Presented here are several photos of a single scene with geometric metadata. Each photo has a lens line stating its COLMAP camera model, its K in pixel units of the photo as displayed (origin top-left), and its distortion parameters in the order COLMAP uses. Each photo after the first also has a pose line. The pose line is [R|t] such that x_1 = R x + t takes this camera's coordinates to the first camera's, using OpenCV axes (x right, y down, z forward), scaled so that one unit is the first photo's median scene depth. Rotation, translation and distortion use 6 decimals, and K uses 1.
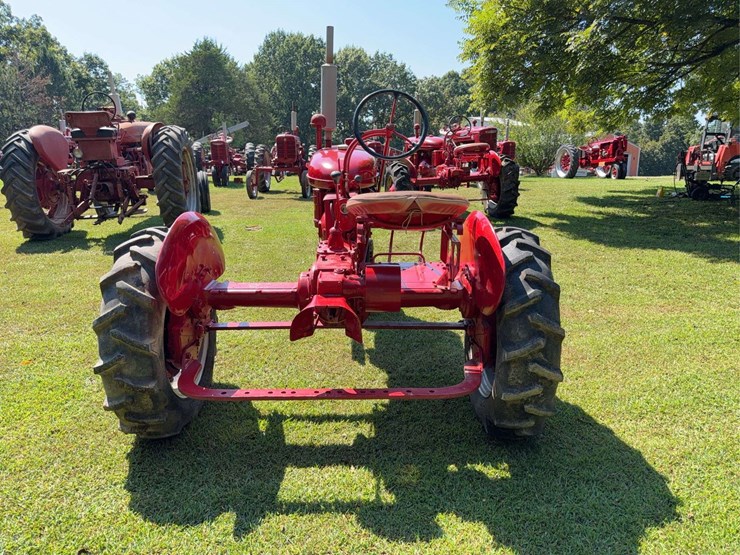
lens RADIAL K [[532.6, 0, 375.2], [0, 532.6, 285.3], [0, 0, 1]] dist [-0.000557, -0.023821]
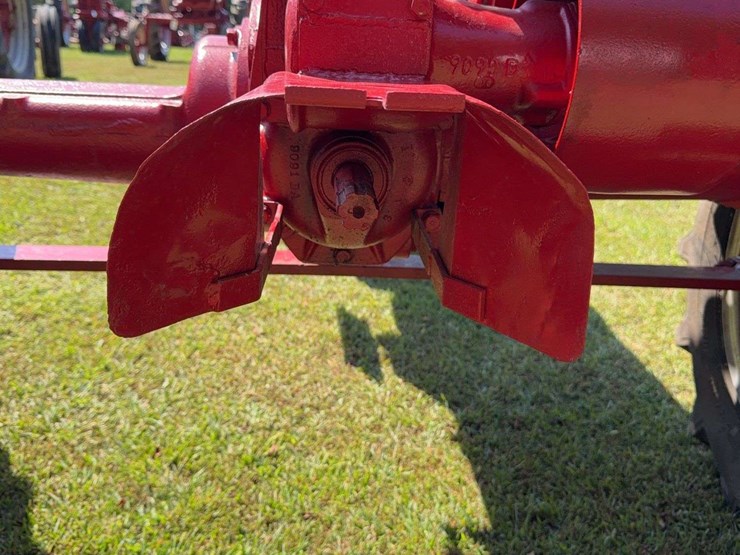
lens RADIAL K [[682.7, 0, 370.0], [0, 682.7, 277.5], [0, 0, 1]] dist [0.069214, -0.195785]
pose [[0.996134, 0.030577, 0.082351, -0.068461], [-0.036134, 0.997108, 0.066856, 0.046901], [-0.080068, -0.069573, 0.994358, 0.527496]]
